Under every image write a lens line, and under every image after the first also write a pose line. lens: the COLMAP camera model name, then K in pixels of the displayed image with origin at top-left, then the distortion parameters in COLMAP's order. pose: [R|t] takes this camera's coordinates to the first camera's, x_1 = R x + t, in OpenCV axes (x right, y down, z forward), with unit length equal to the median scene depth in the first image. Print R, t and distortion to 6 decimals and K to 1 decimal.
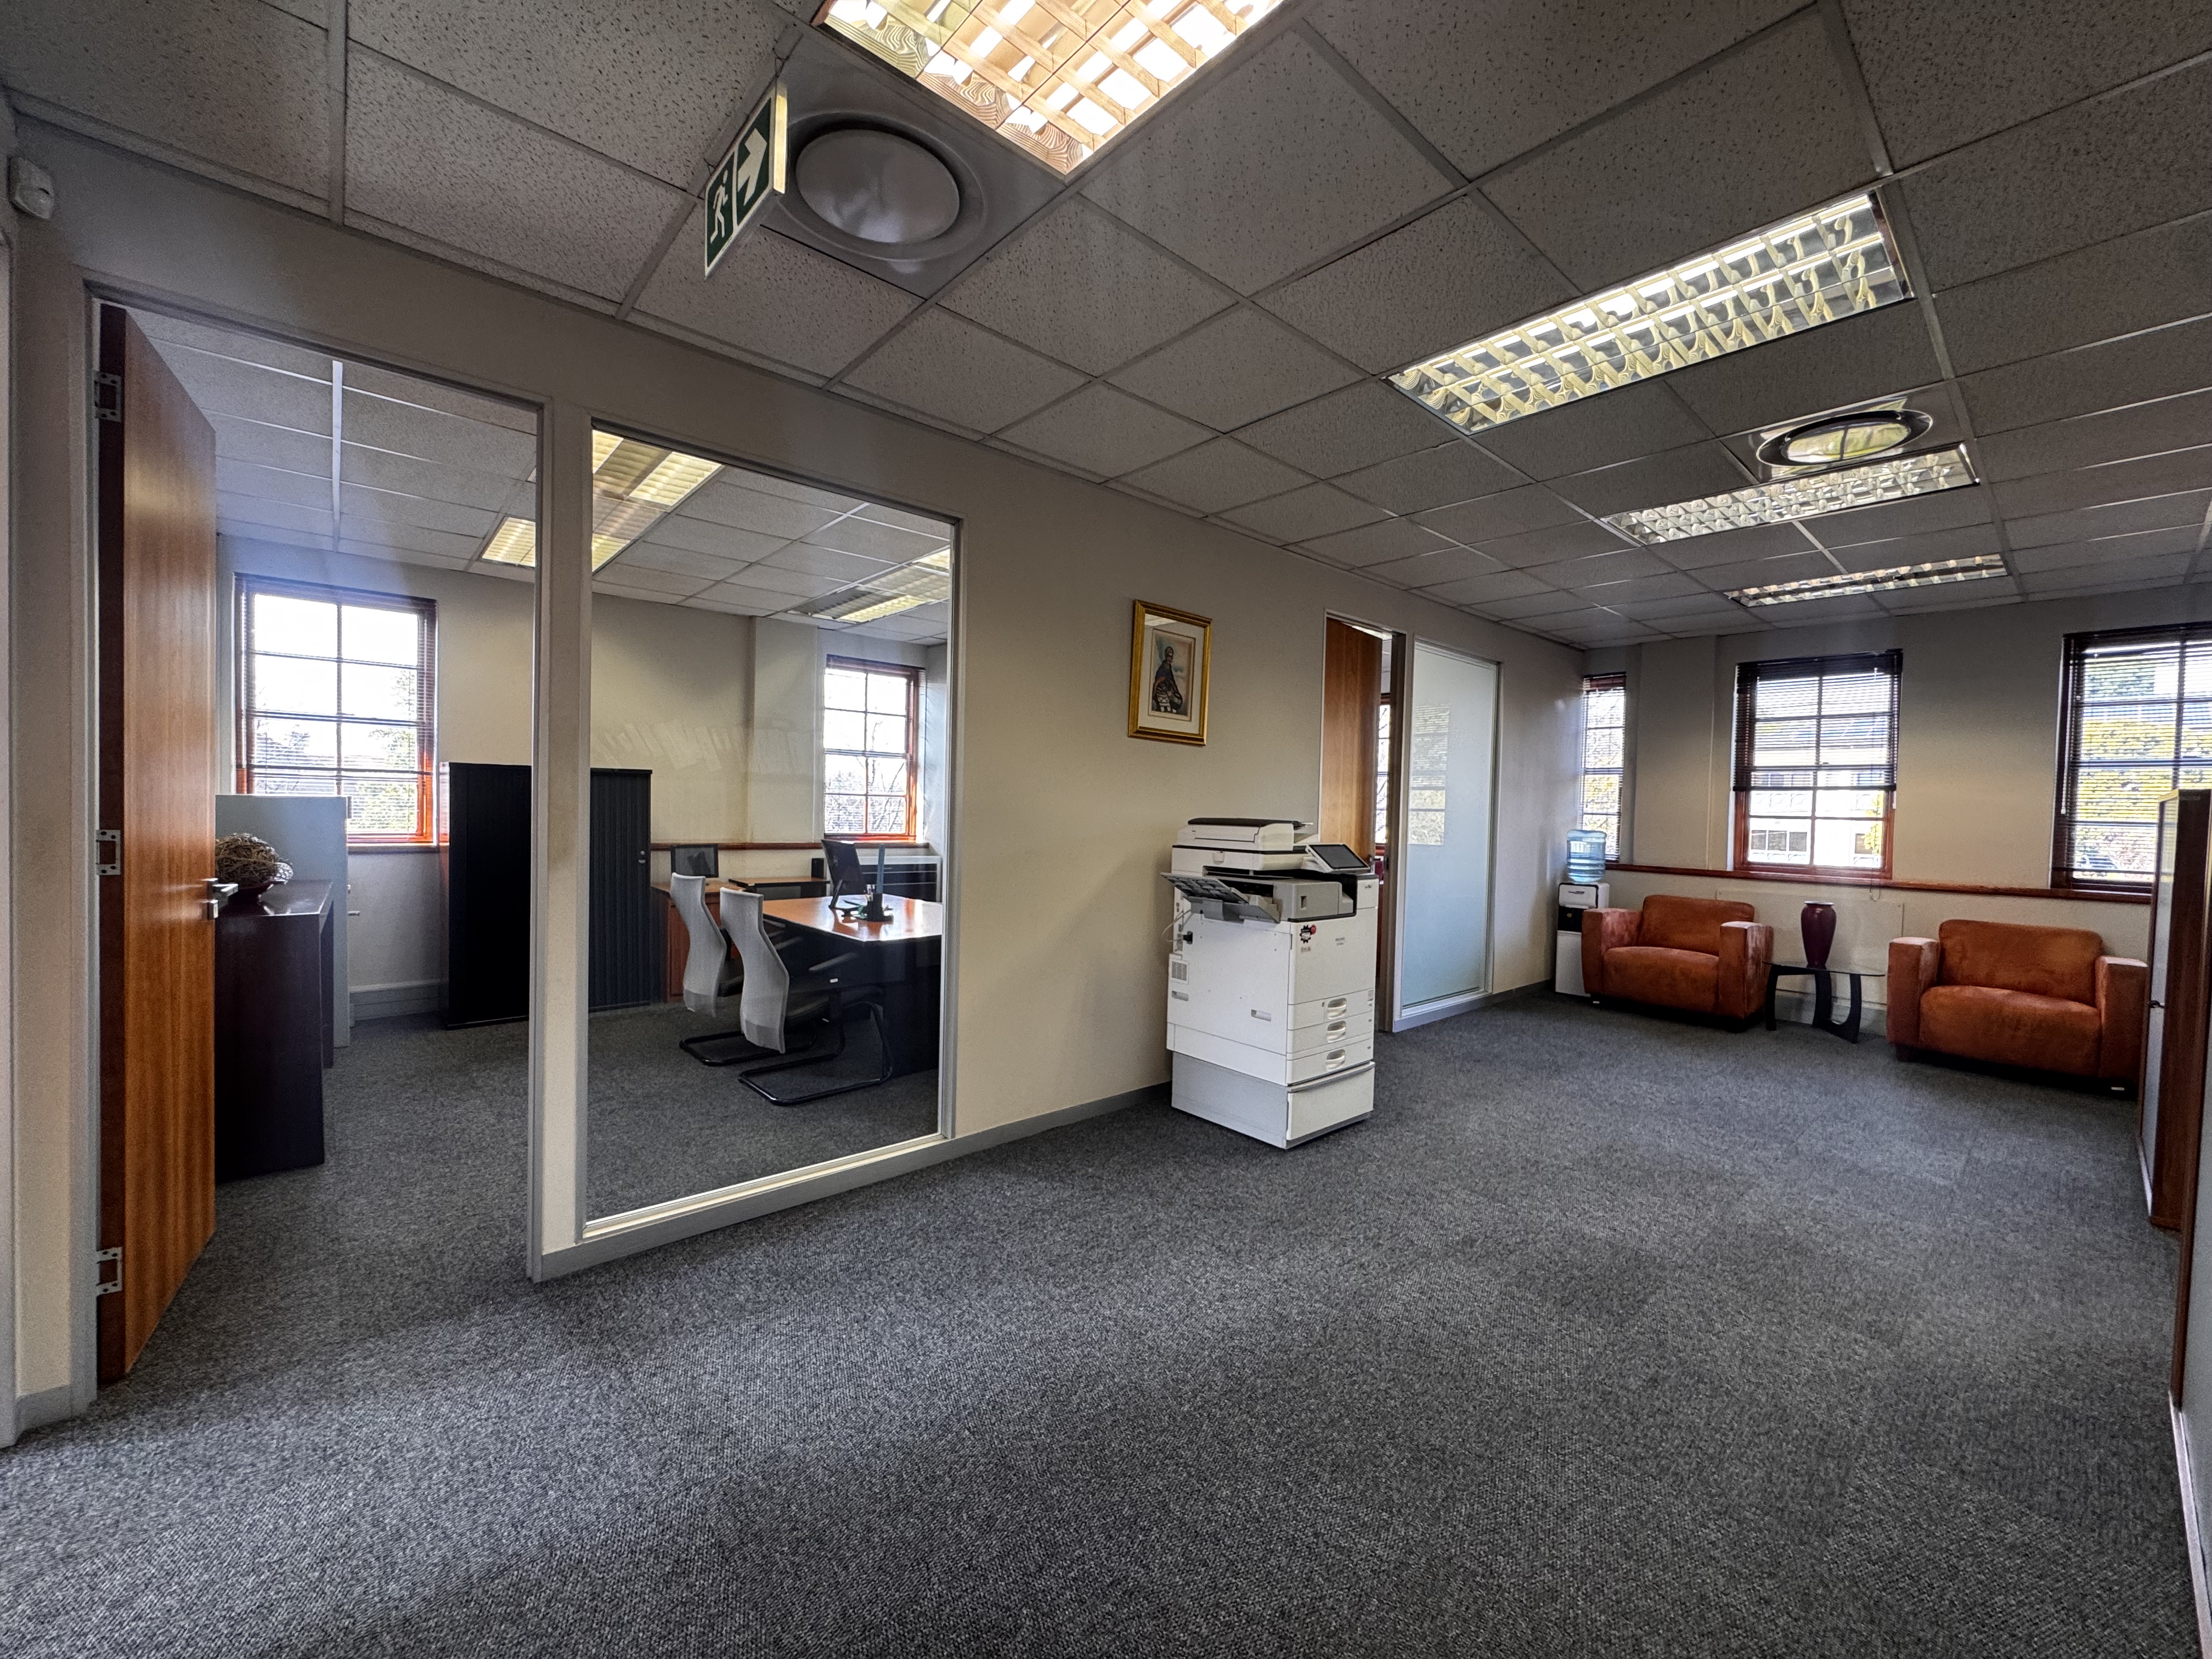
lens RADIAL K [[877.4, 0, 1099.6], [0, 877.4, 819.0], [0, 0, 1]] dist [-0.005329, 0.000562]
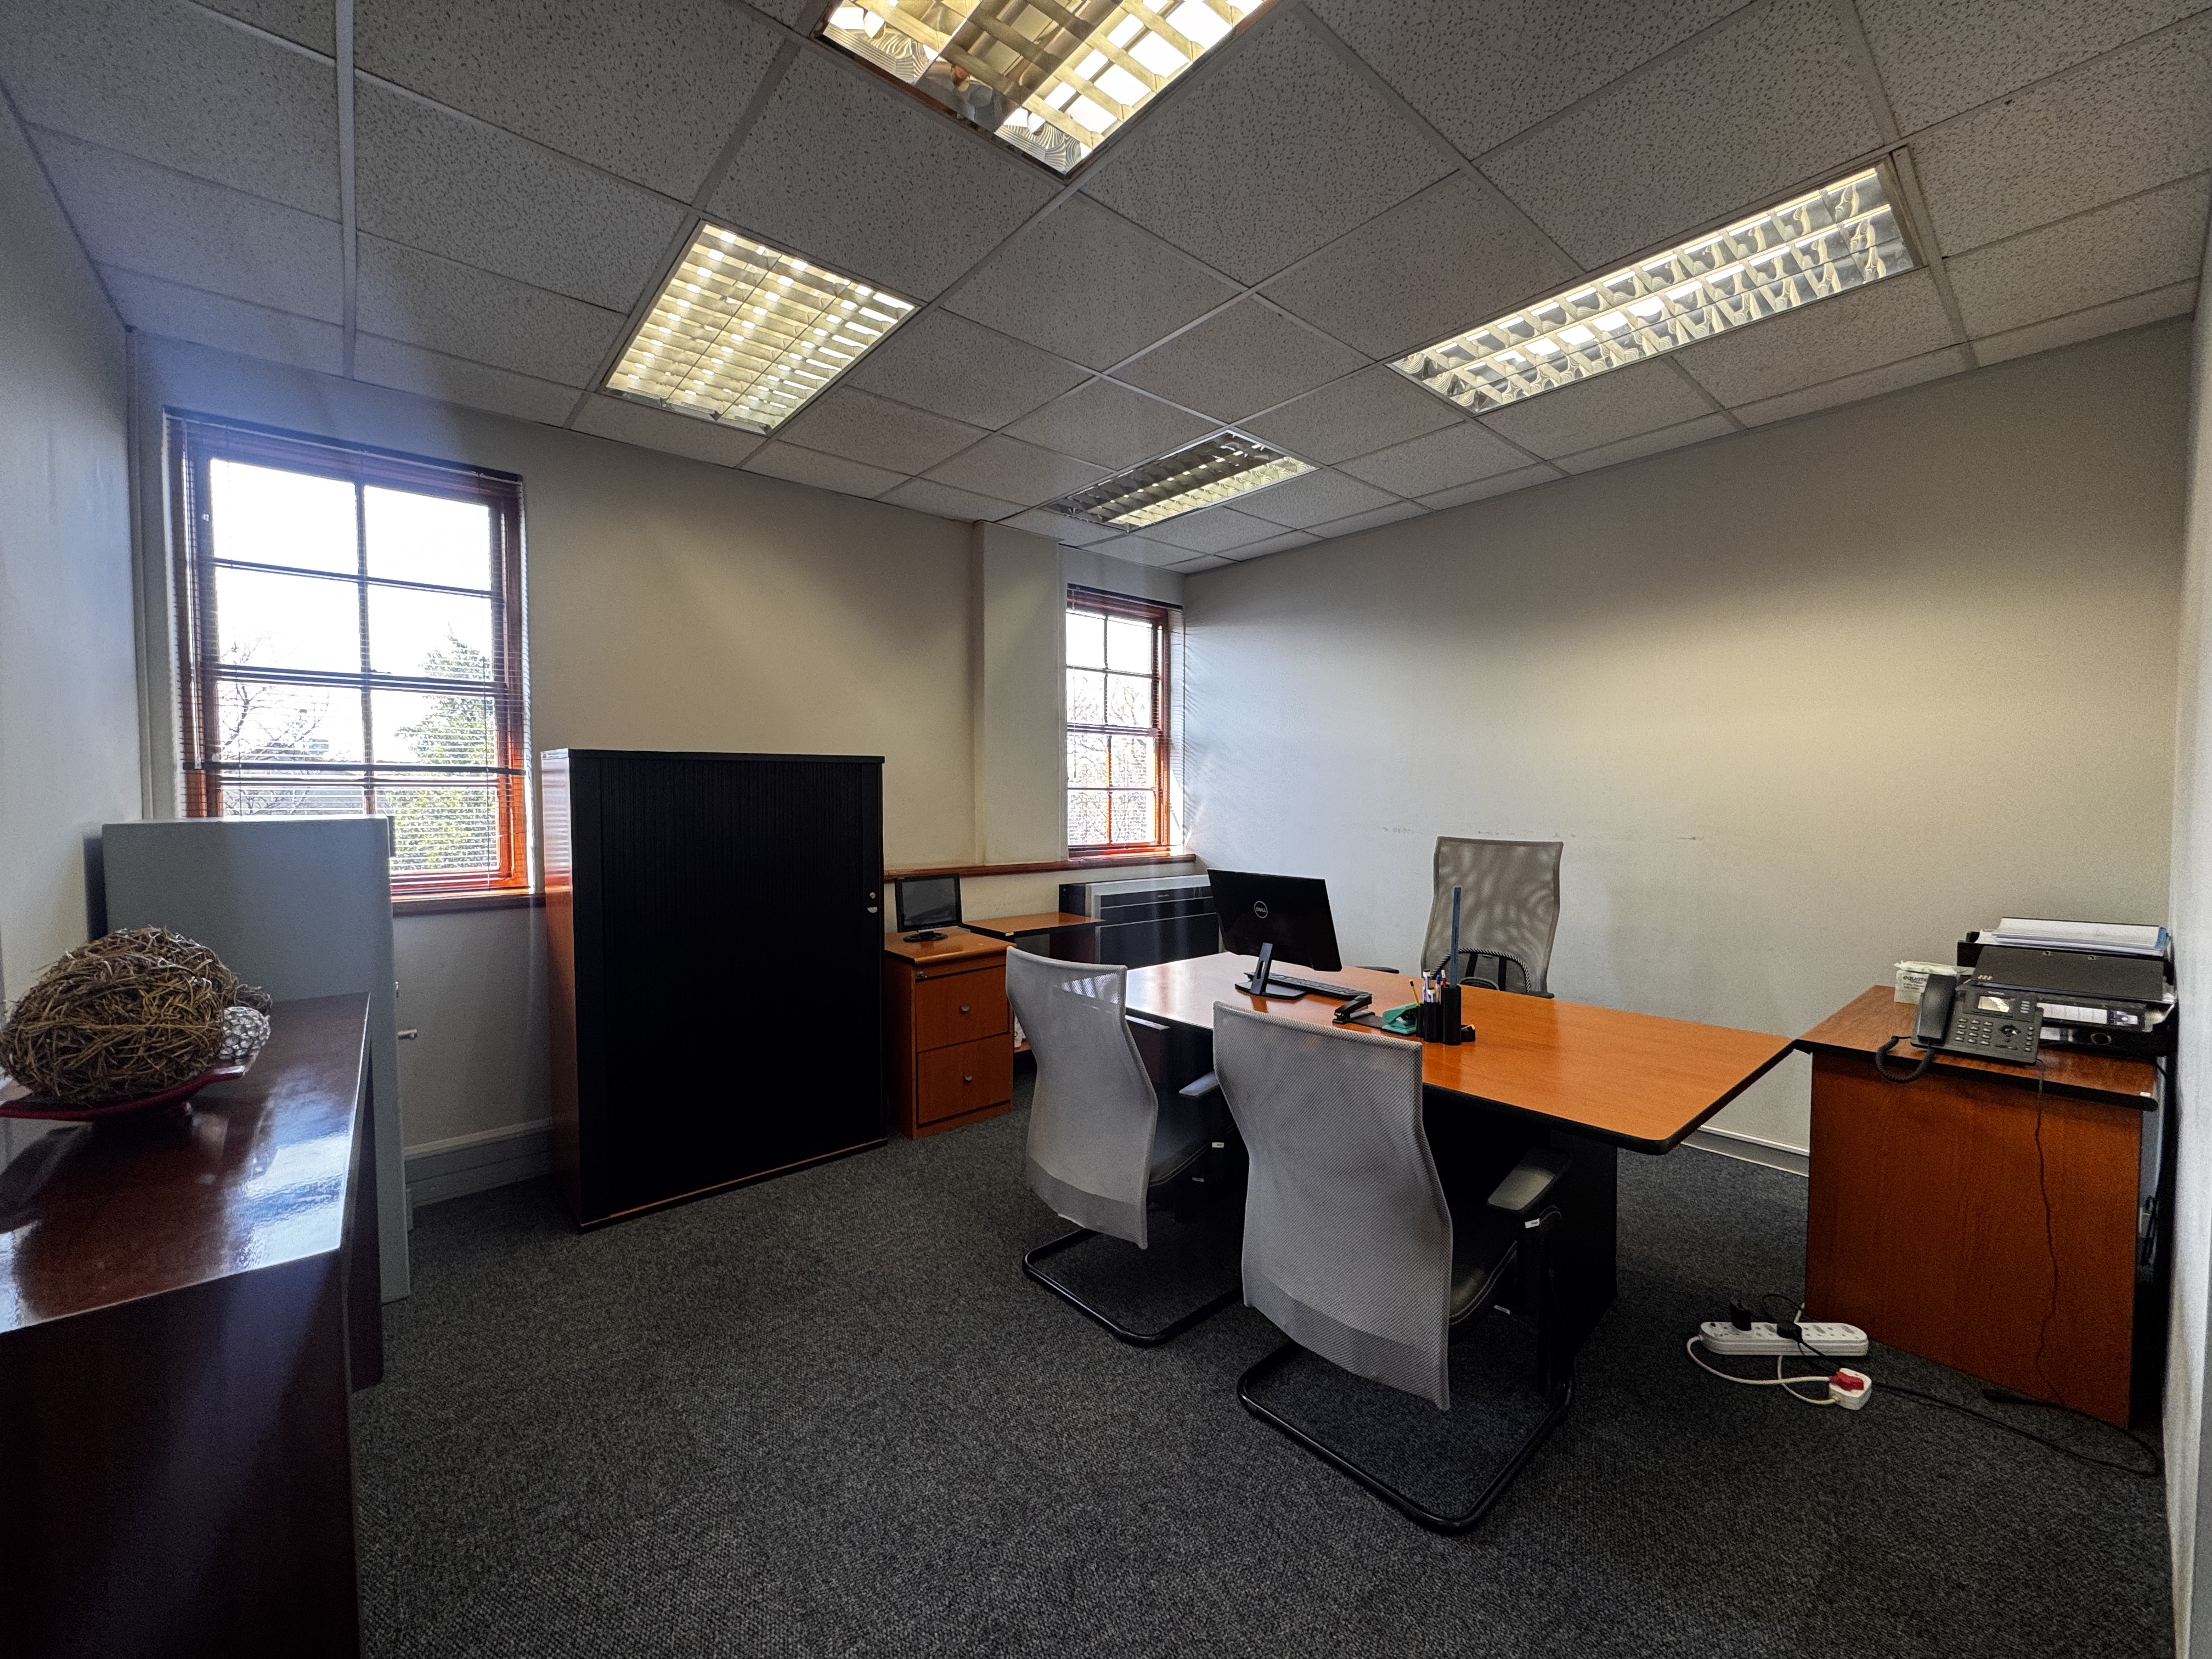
lens RADIAL K [[877.4, 0, 1101.5], [0, 877.4, 814.2], [0, 0, 1]] dist [-0.005329, 0.000562]
pose [[0.999396, -0.028290, -0.020182, -0.275271], [0.028263, 0.999599, -0.001620, -0.006991], [0.020220, 0.001049, 0.999795, 0.318182]]
